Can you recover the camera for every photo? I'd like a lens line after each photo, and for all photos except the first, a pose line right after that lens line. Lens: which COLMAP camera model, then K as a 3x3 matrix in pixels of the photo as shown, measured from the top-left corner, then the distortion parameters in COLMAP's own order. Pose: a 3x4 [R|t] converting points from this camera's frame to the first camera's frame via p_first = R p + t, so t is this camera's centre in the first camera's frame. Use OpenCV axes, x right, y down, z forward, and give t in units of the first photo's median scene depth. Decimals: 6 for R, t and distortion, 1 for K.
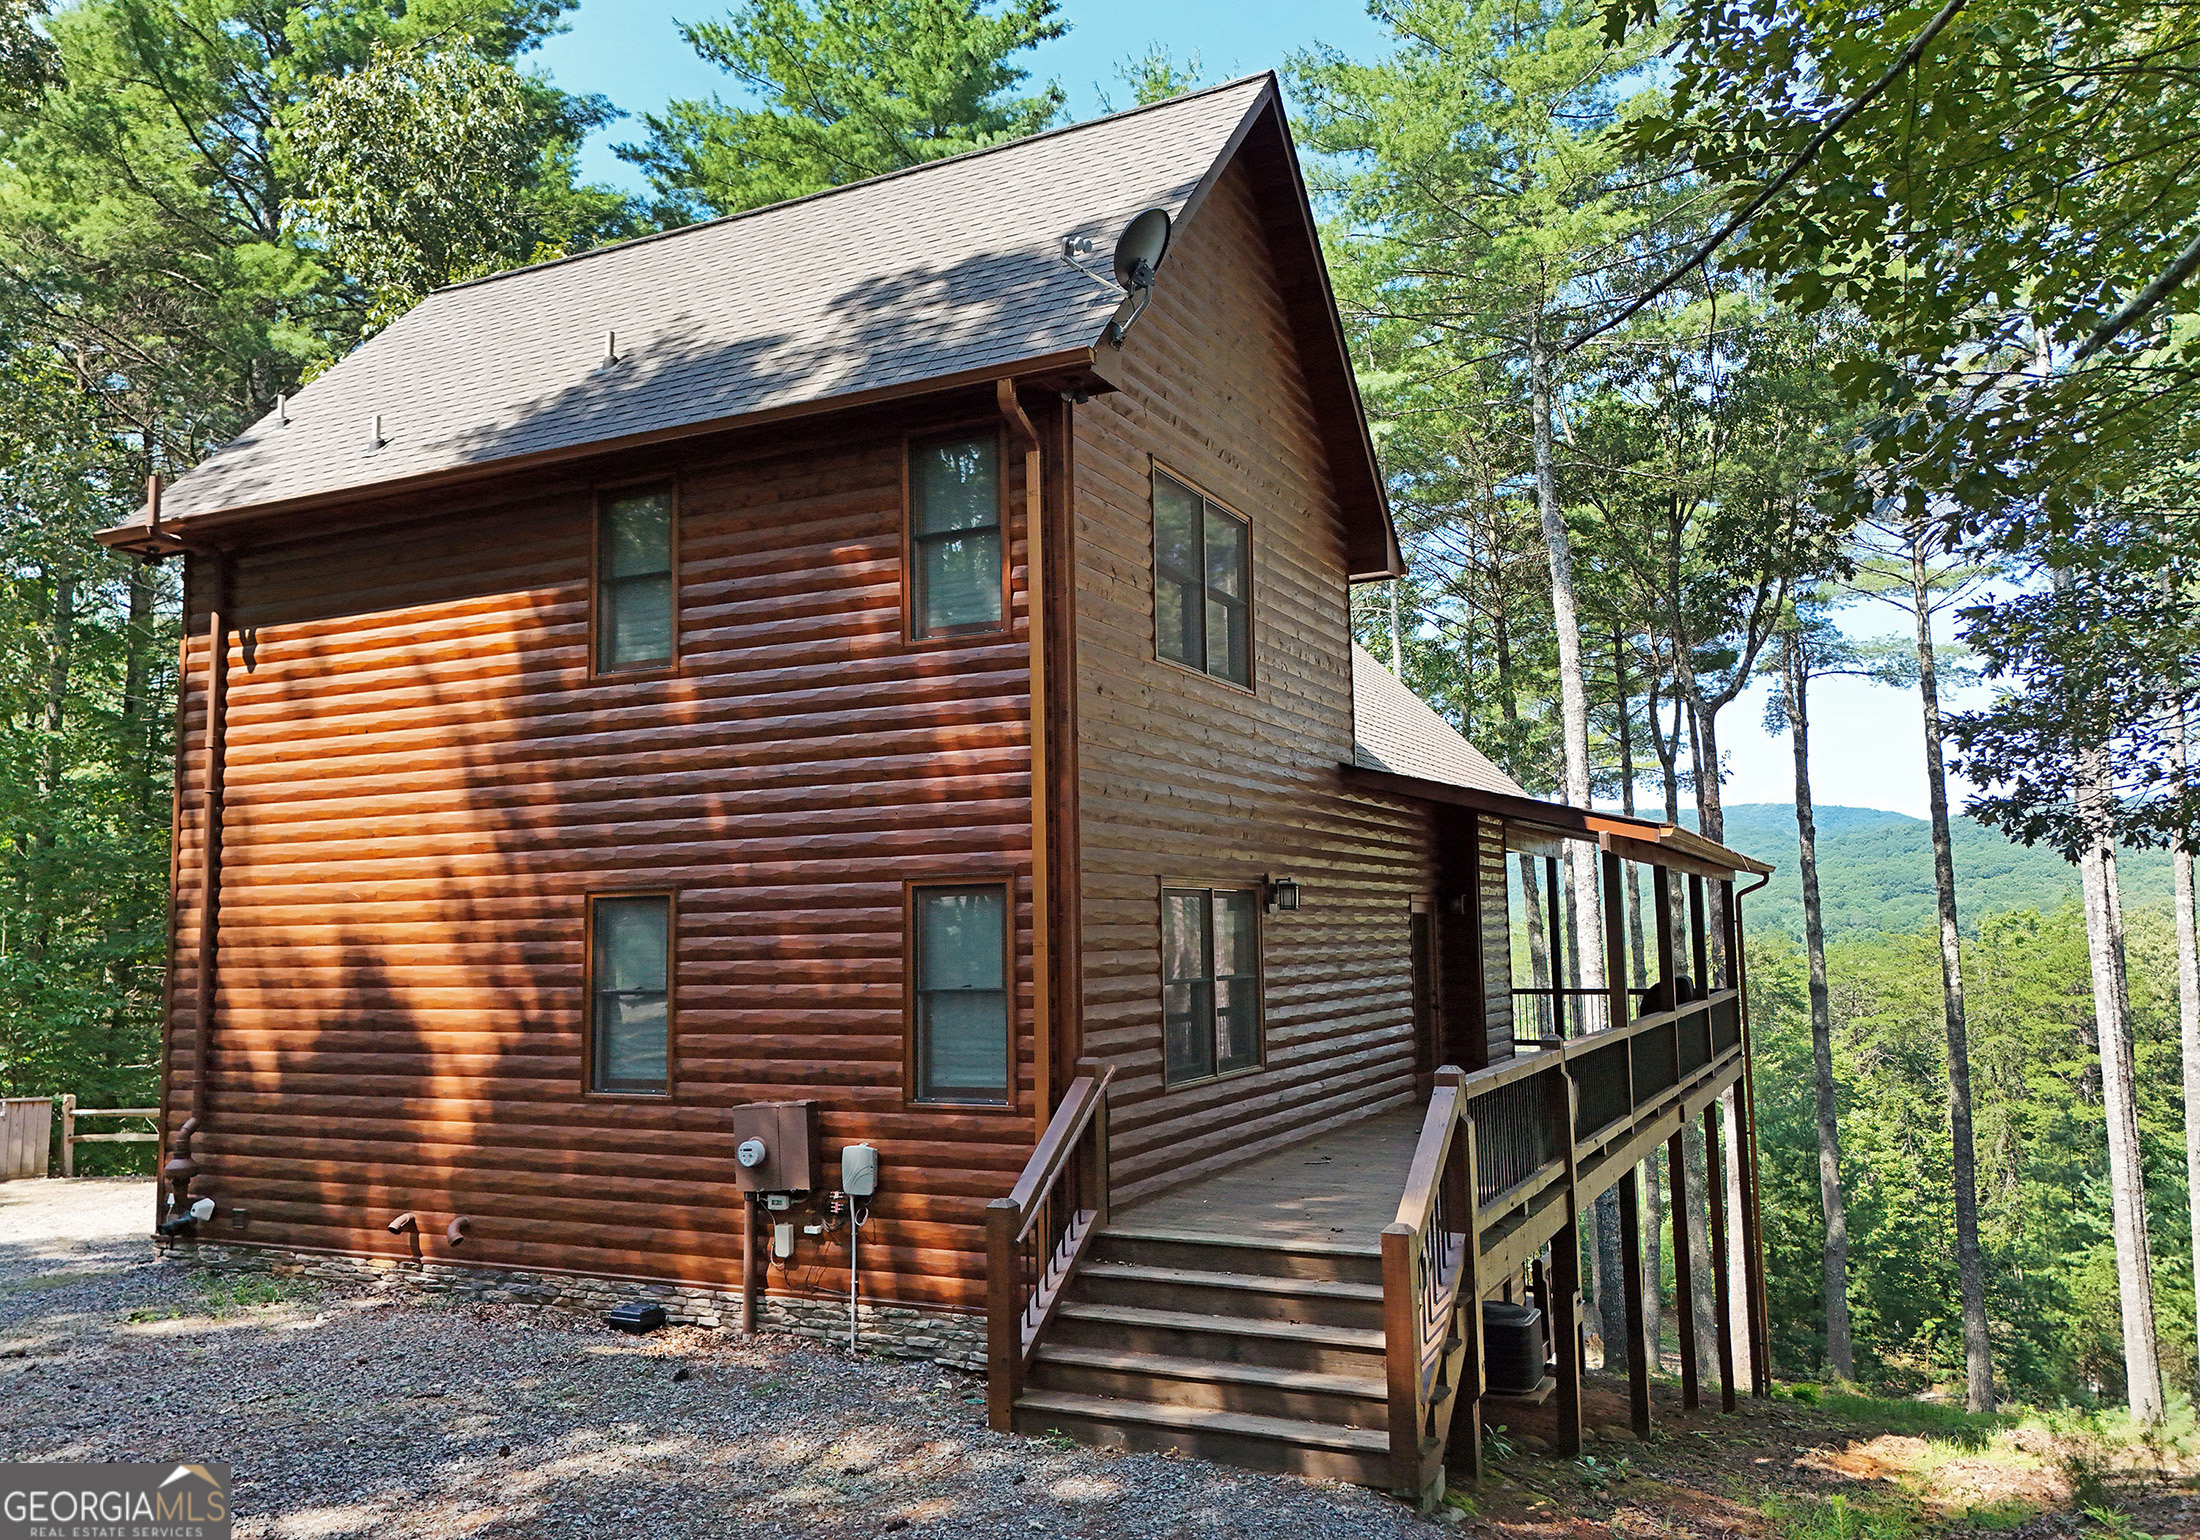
lens RADIAL K [[1626.1, 0, 1102.1], [0, 1626.1, 771.0], [0, 0, 1]] dist [0.039896, -0.009575]
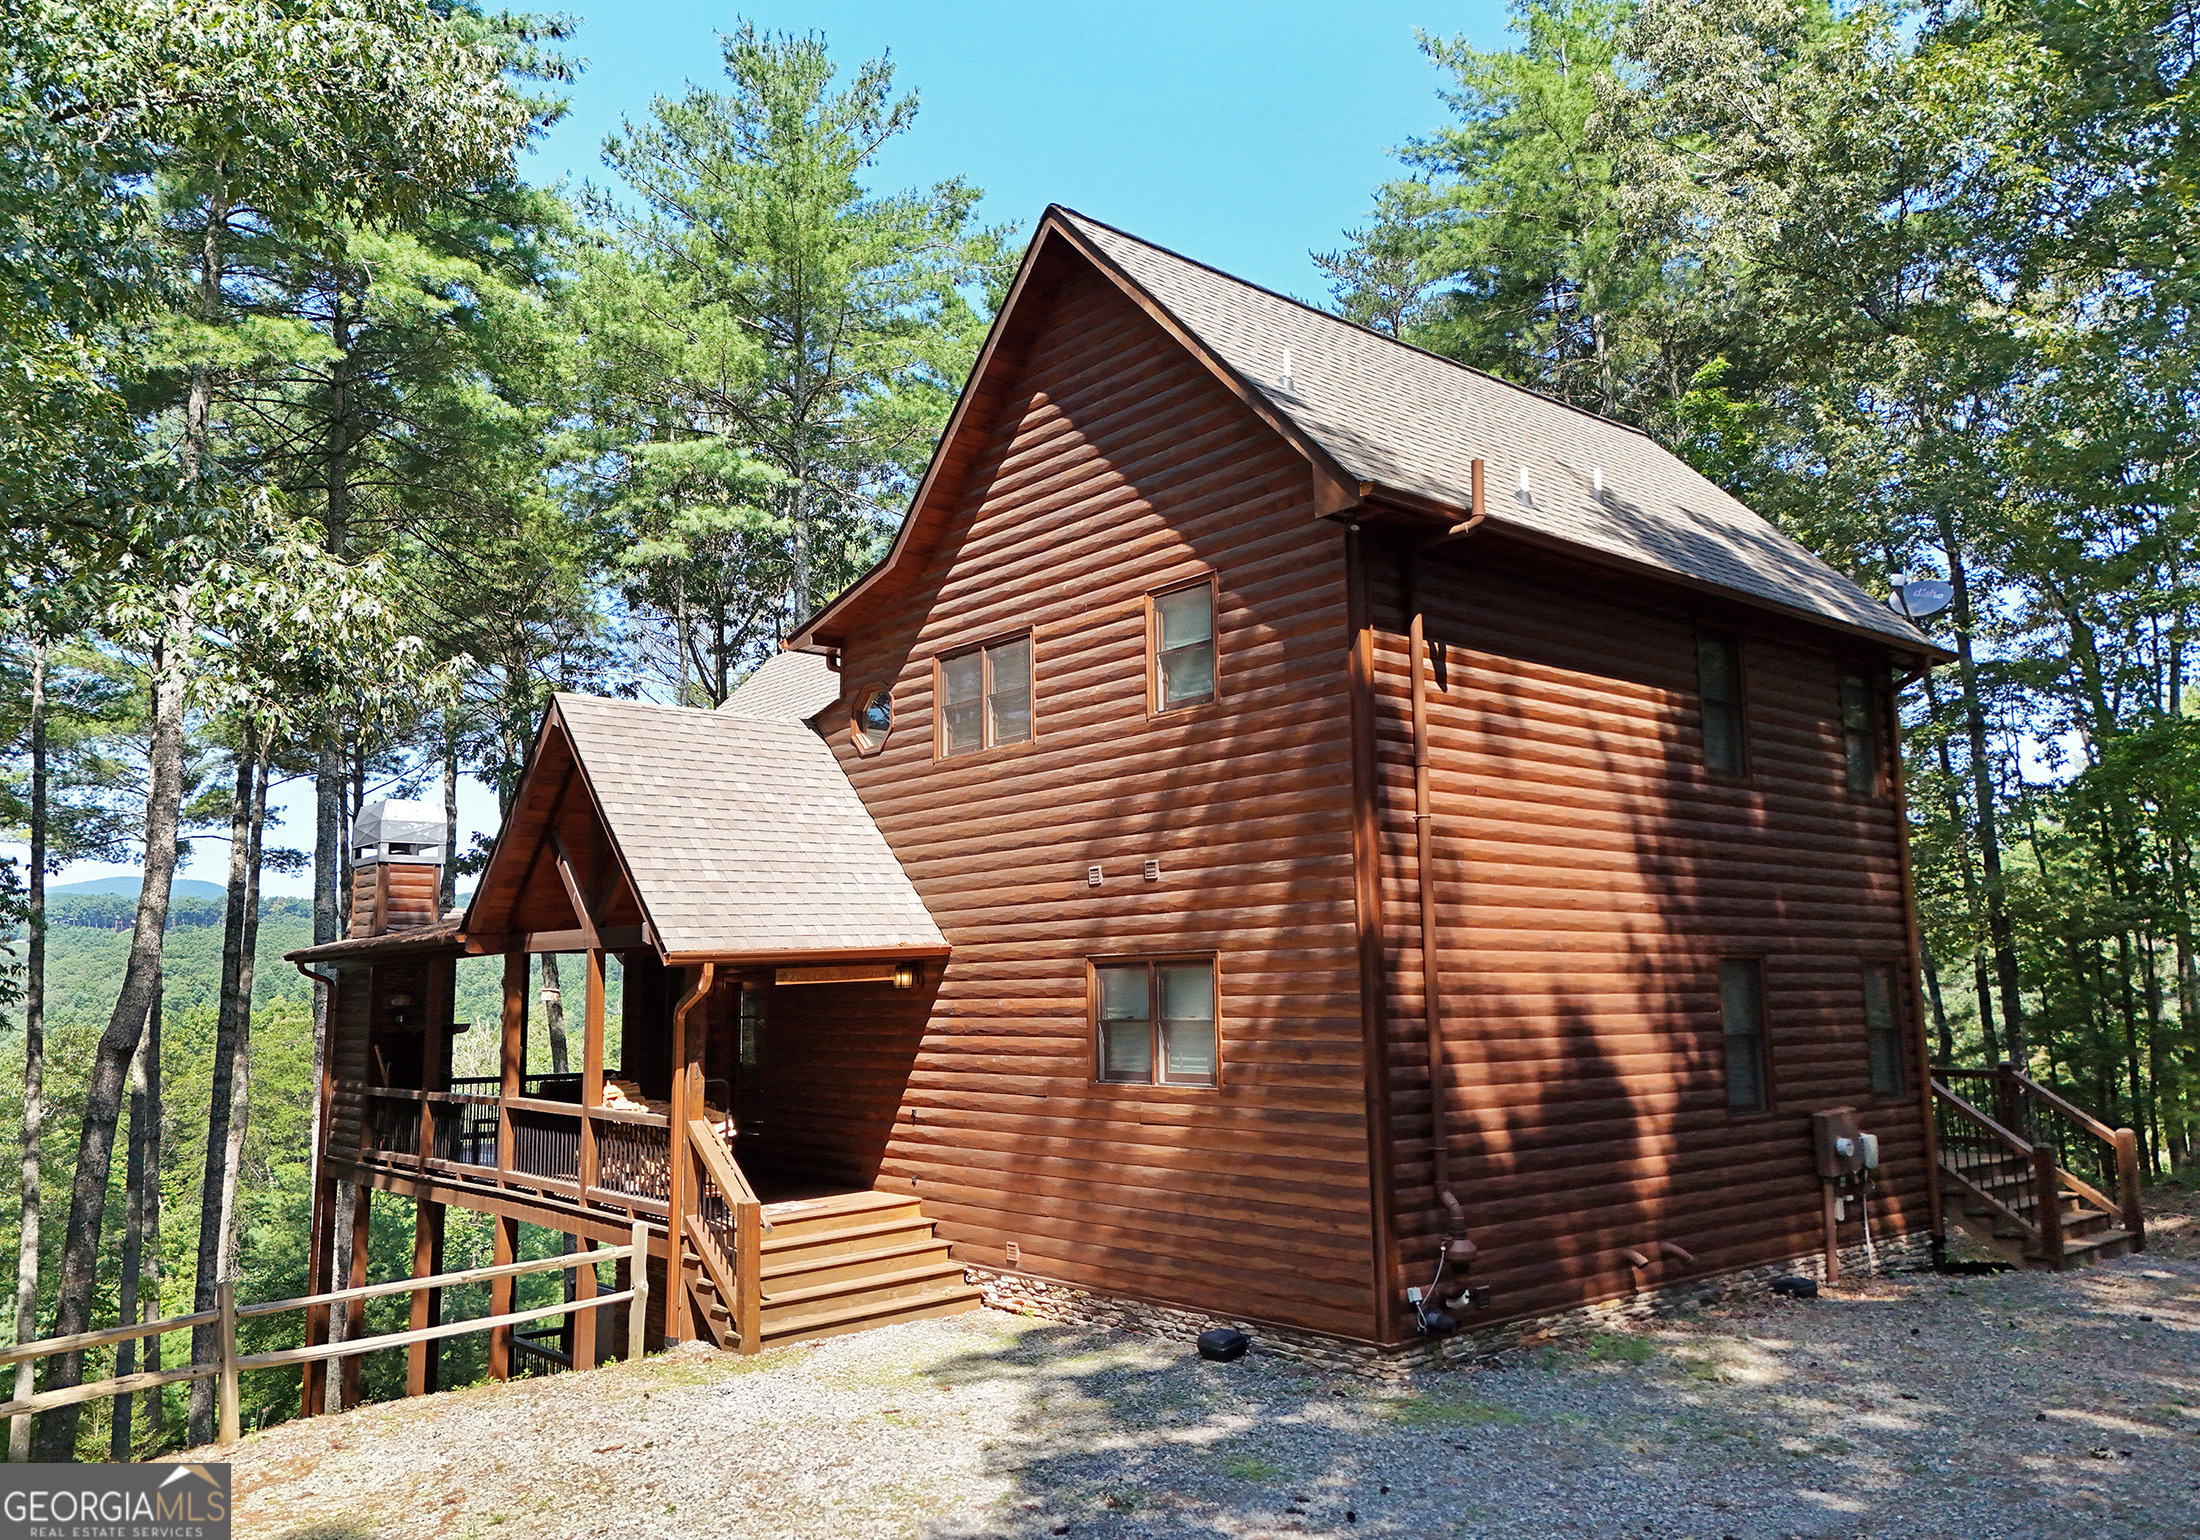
lens RADIAL K [[1626.1, 0, 1099.4], [0, 1626.1, 770.6], [0, 0, 1]] dist [0.039896, -0.009575]
pose [[0.397208, 0.139687, 0.907035, -1.530720], [-0.085882, 0.989669, -0.114804, 0.112482], [-0.913701, -0.032297, 0.405101, 0.880401]]
